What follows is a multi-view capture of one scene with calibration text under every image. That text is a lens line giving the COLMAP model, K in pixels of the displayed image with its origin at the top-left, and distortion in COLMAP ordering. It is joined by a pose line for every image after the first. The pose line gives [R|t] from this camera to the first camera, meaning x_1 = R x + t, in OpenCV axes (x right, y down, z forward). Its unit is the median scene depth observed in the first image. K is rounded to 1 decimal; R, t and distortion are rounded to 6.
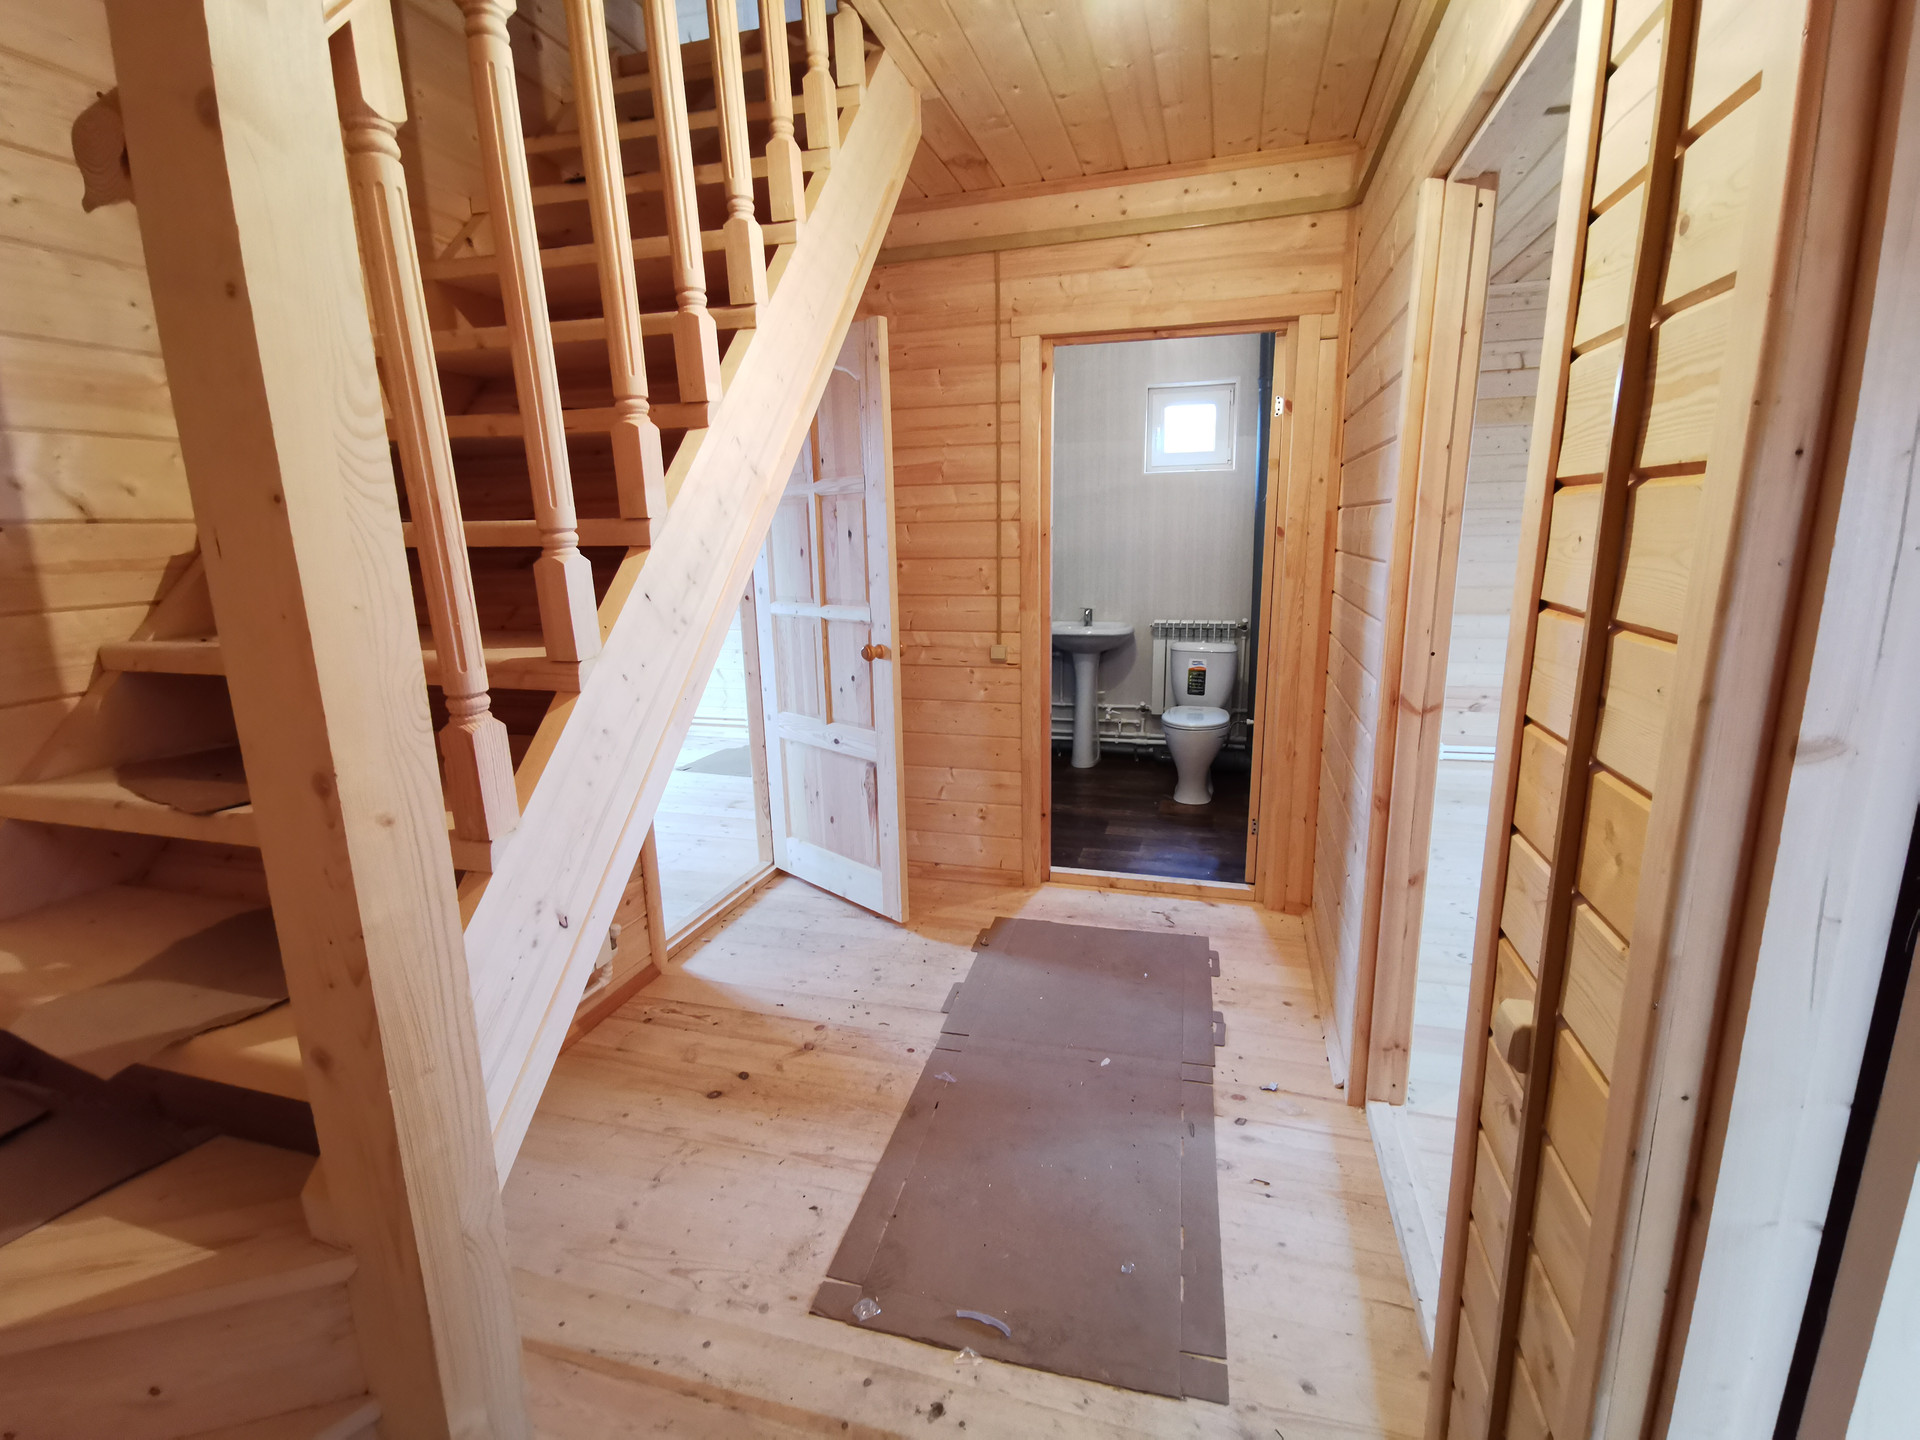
lens RADIAL K [[881.1, 0, 960.0], [0, 881.1, 720.0], [0, 0, 1]] dist [0.002057, 0.000033]
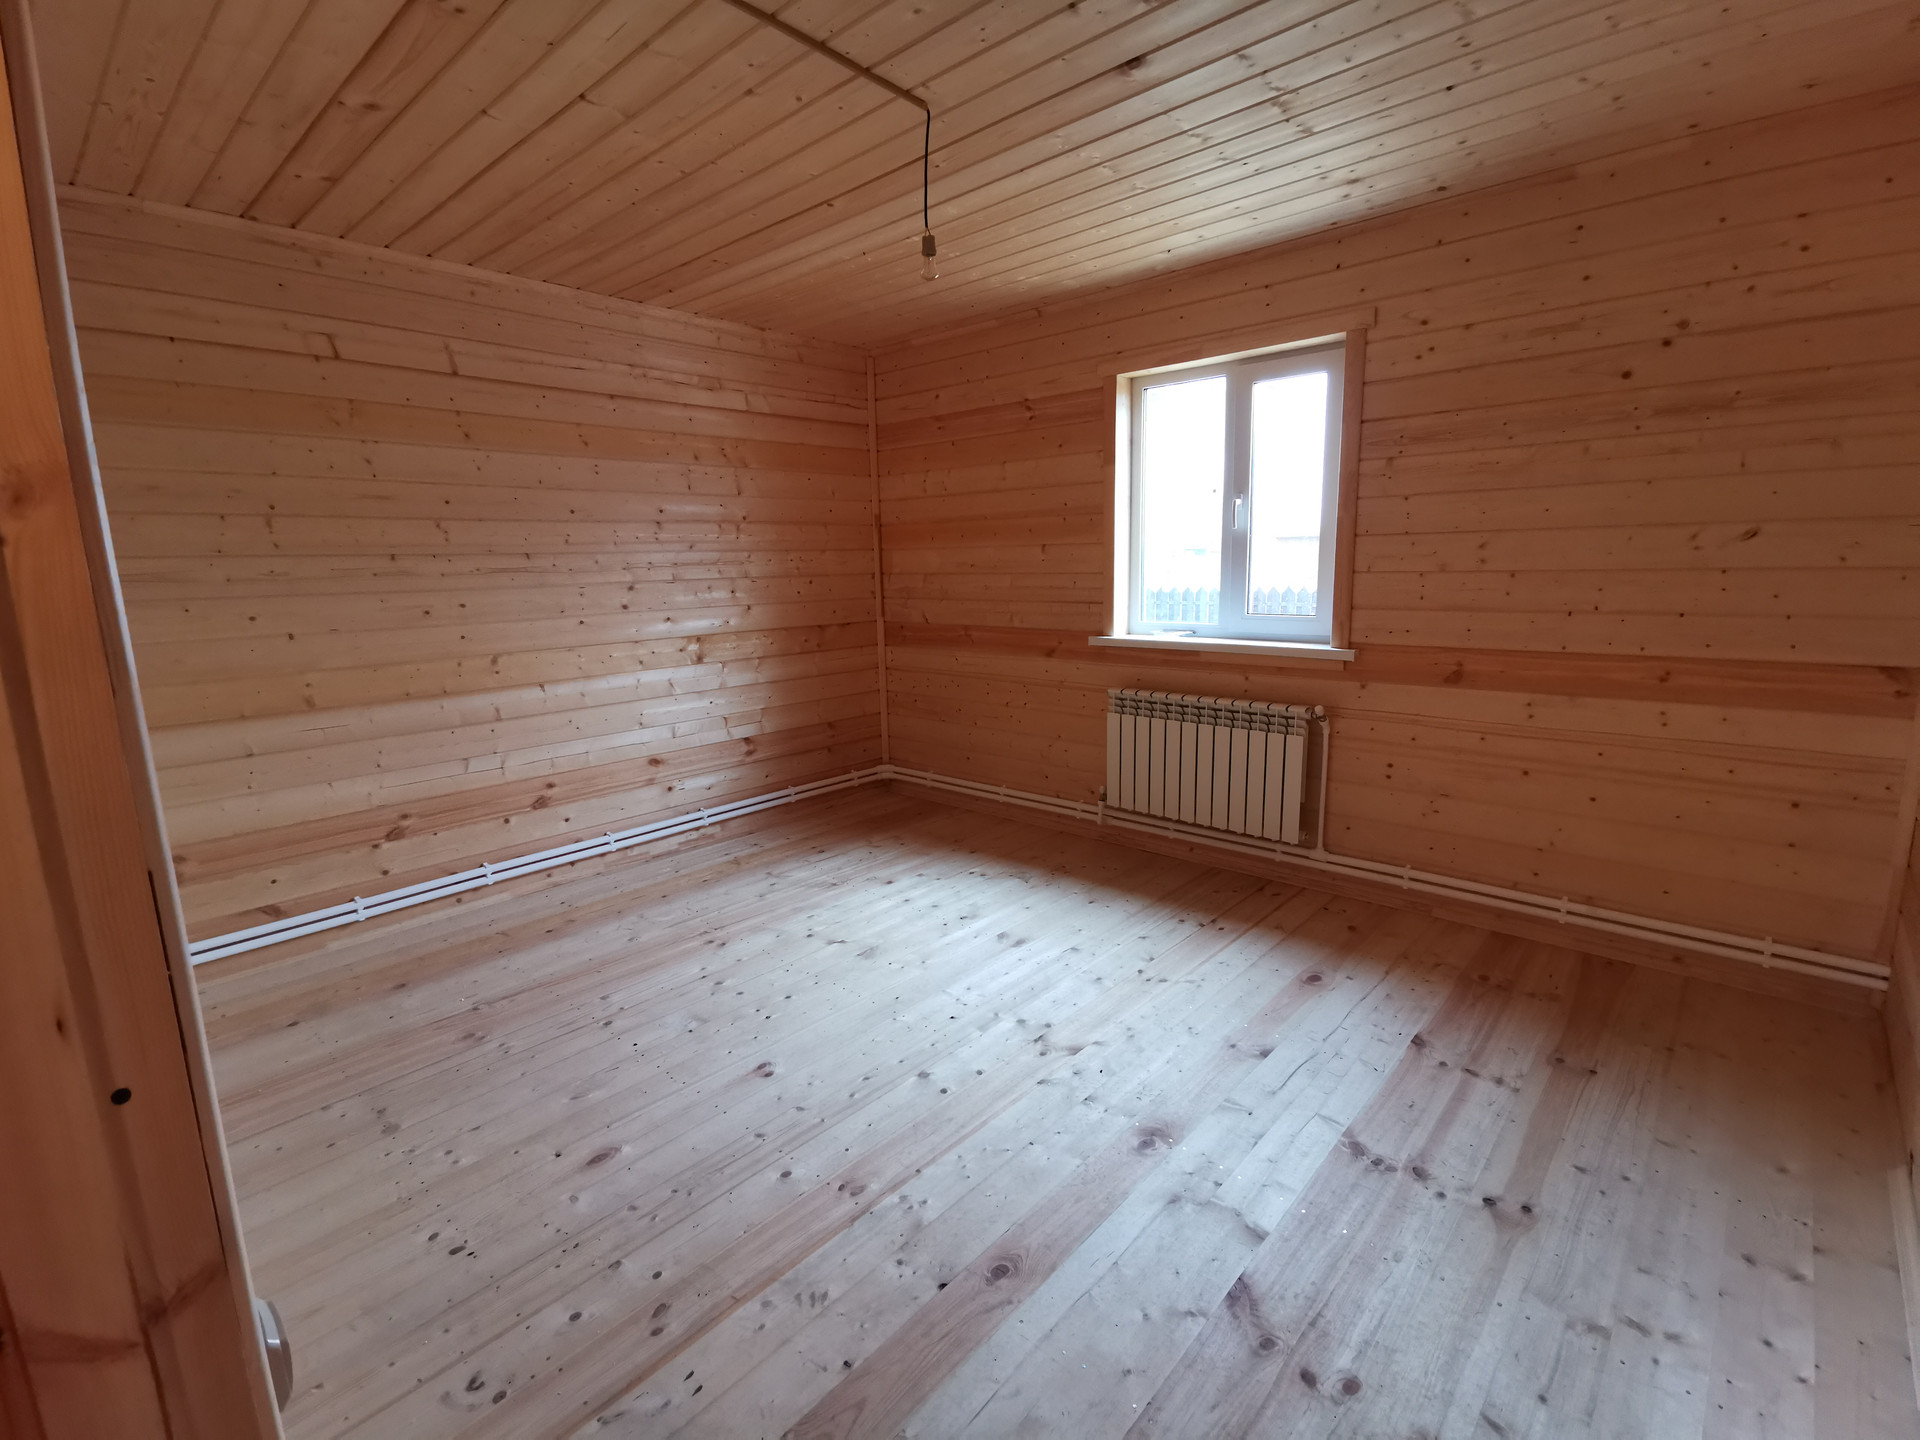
lens RADIAL K [[881.1, 0, 960.0], [0, 881.1, 720.0], [0, 0, 1]] dist [0.002057, 0.000033]
pose [[0.438011, -0.156015, 0.885328, 0.194321], [0.213947, 0.974620, 0.065901, -0.061890], [-0.873140, 0.160548, 0.460273, 0.299654]]
